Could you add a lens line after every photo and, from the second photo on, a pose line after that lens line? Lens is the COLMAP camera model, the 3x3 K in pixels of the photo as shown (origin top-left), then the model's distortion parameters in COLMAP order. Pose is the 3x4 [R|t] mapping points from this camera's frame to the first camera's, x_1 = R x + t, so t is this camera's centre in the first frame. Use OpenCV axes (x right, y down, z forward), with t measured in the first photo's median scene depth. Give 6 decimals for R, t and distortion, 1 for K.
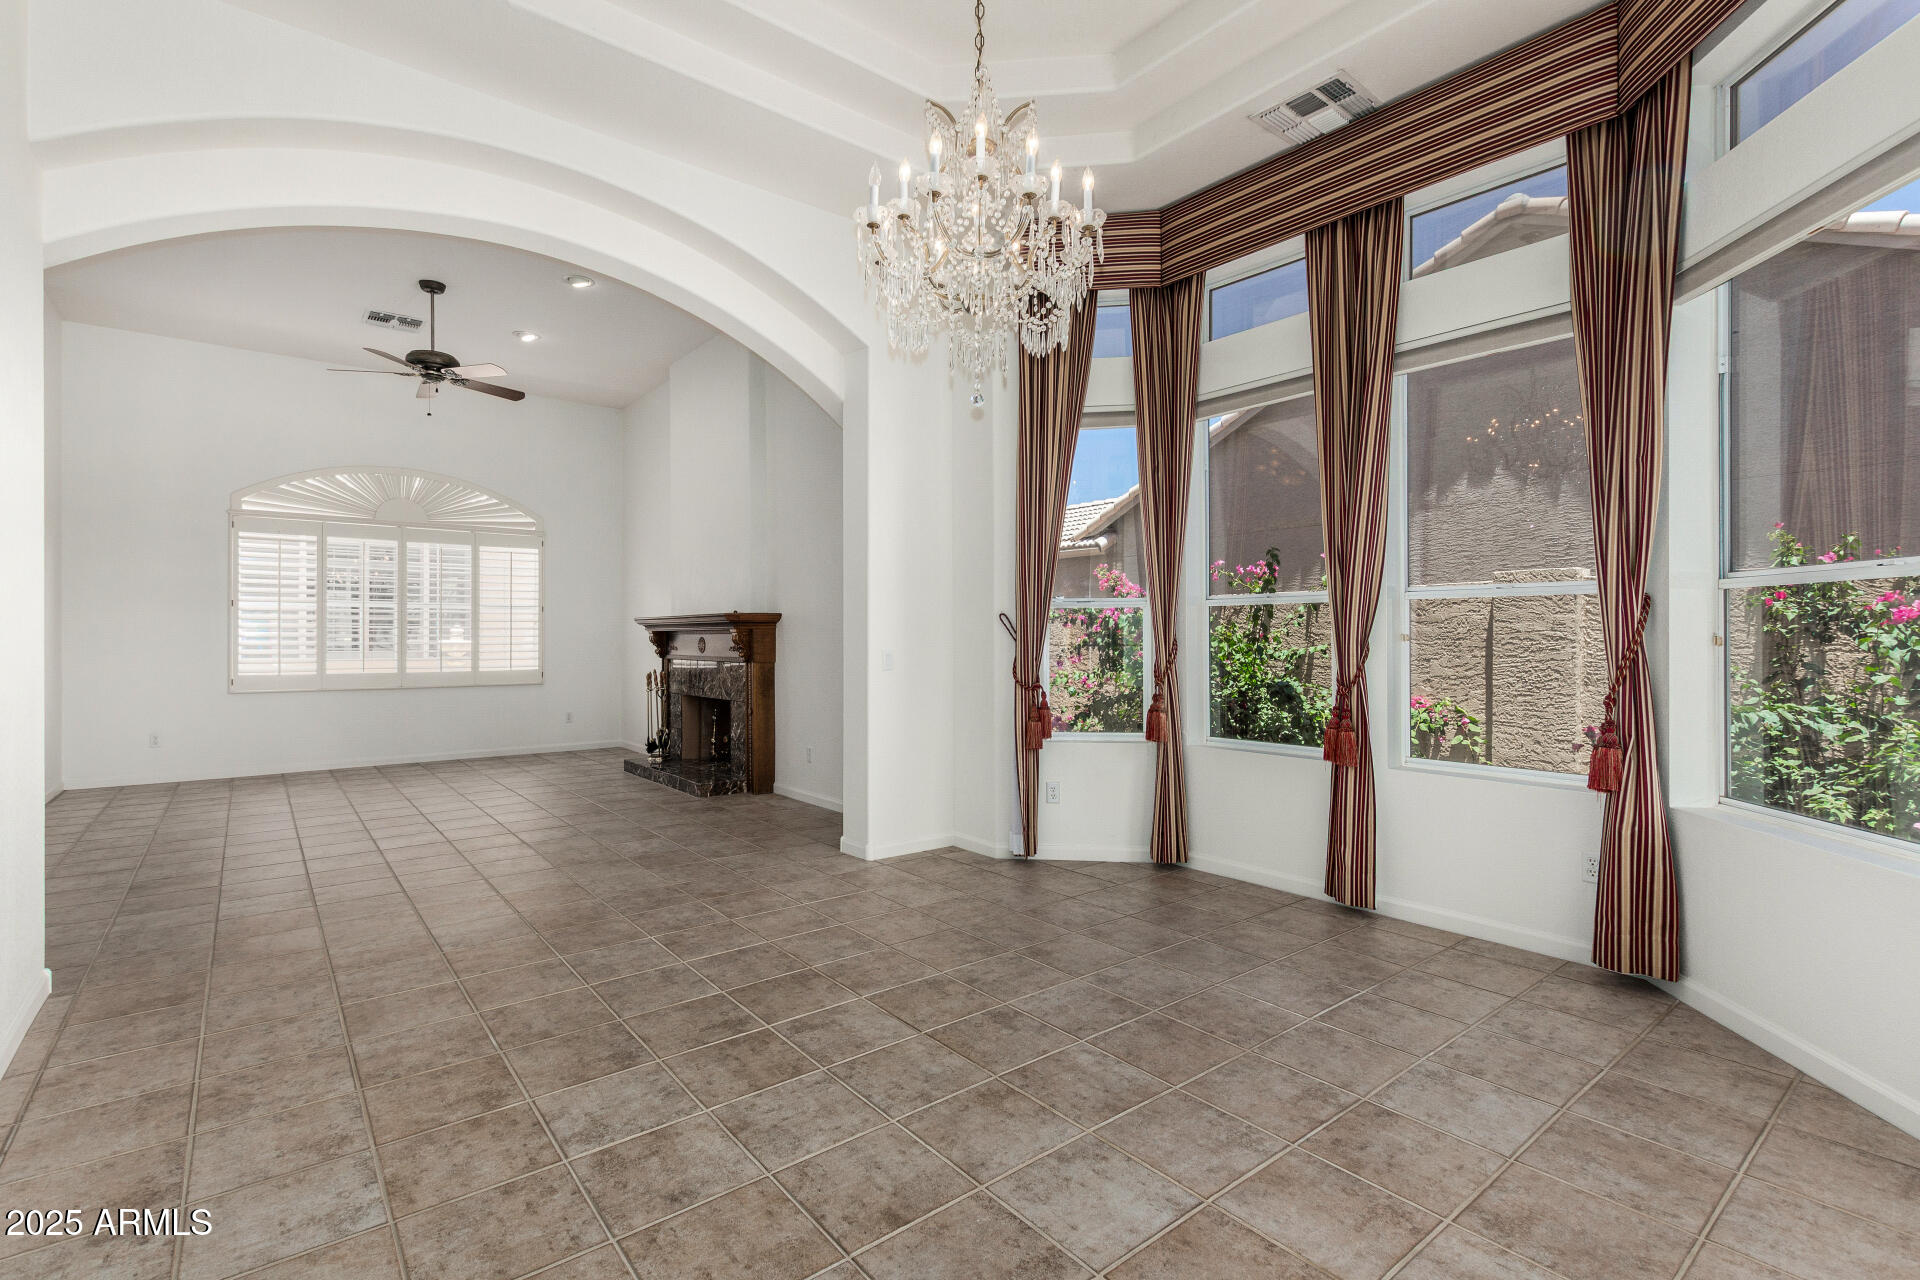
lens RADIAL K [[887.8, 0, 961.5], [0, 887.8, 645.4], [0, 0, 1]] dist [0.005645, -0.002562]
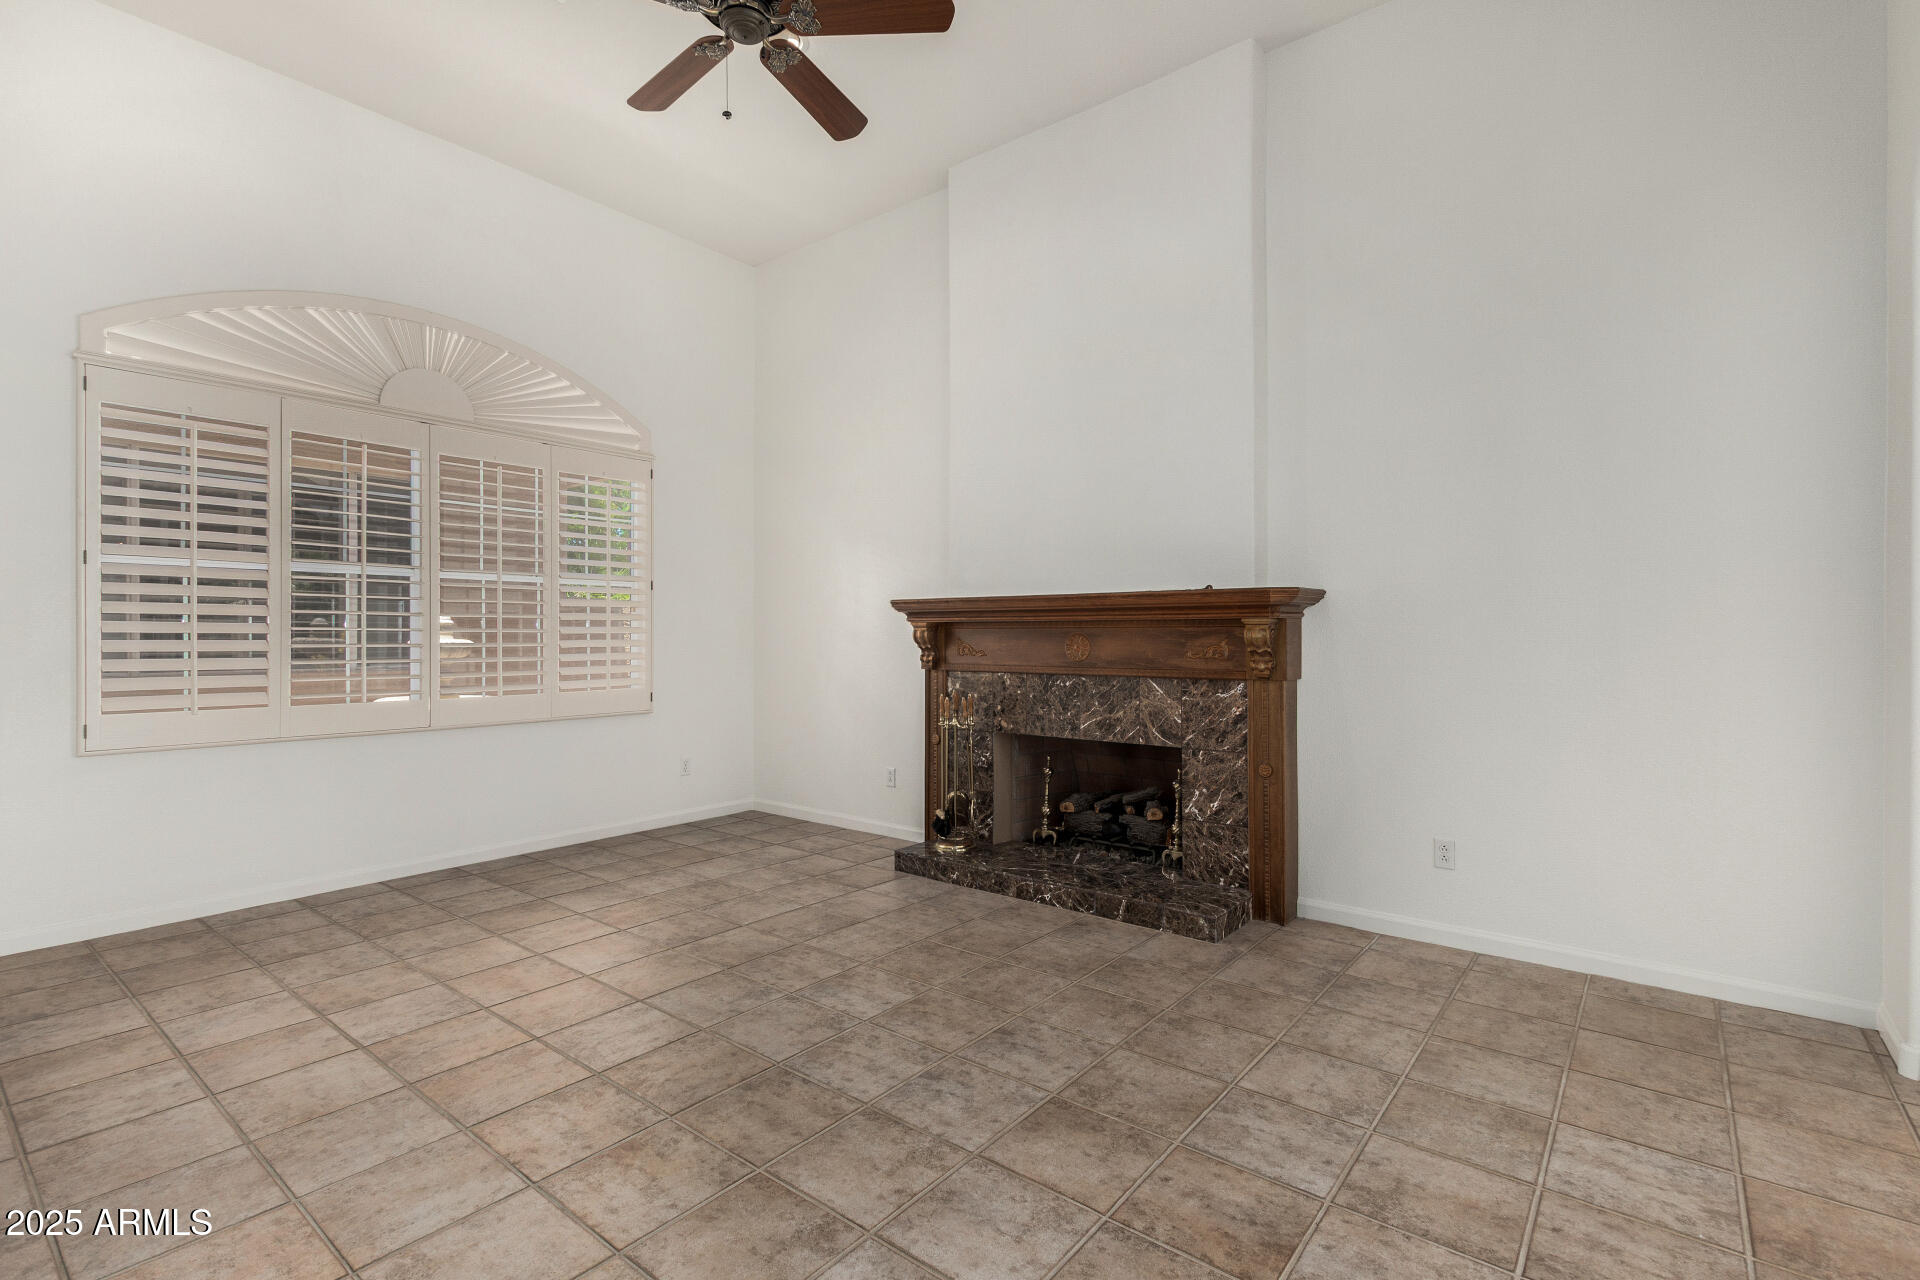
lens RADIAL K [[887.8, 0, 966.1], [0, 887.8, 634.2], [0, 0, 1]] dist [0.005645, -0.002562]
pose [[0.976142, 0.003433, 0.217105, -1.071401], [-0.000826, 0.999926, -0.012098, -0.002859], [-0.217131, 0.011630, 0.976073, 1.033022]]
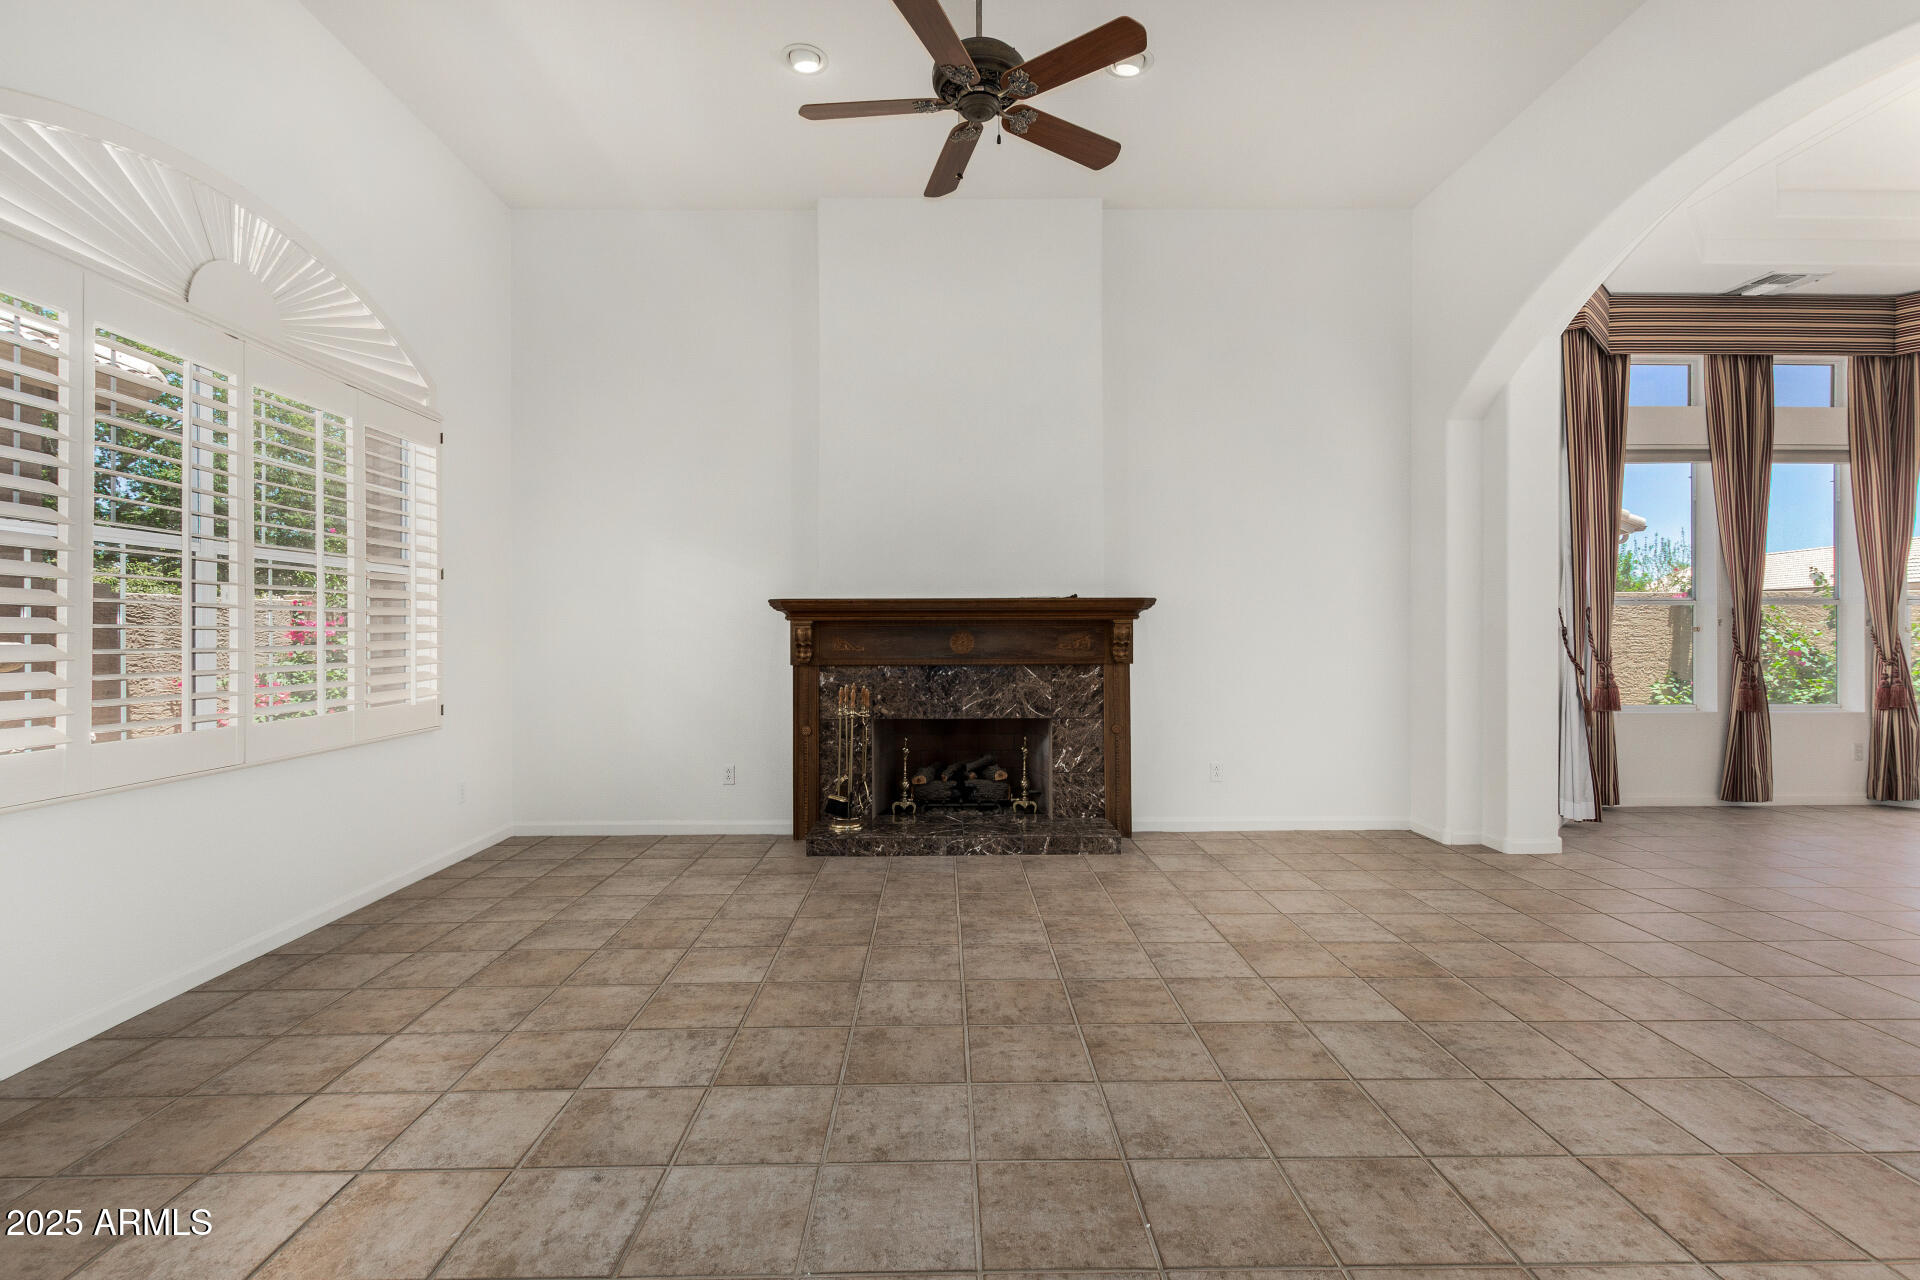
lens RADIAL K [[887.8, 0, 945.6], [0, 887.8, 630.7], [0, 0, 1]] dist [0.005645, -0.002562]
pose [[0.612567, 0.002025, 0.790416, -1.864982], [0.010901, 0.999880, -0.011009, -0.002848], [-0.790343, 0.015360, 0.612471, 1.327040]]
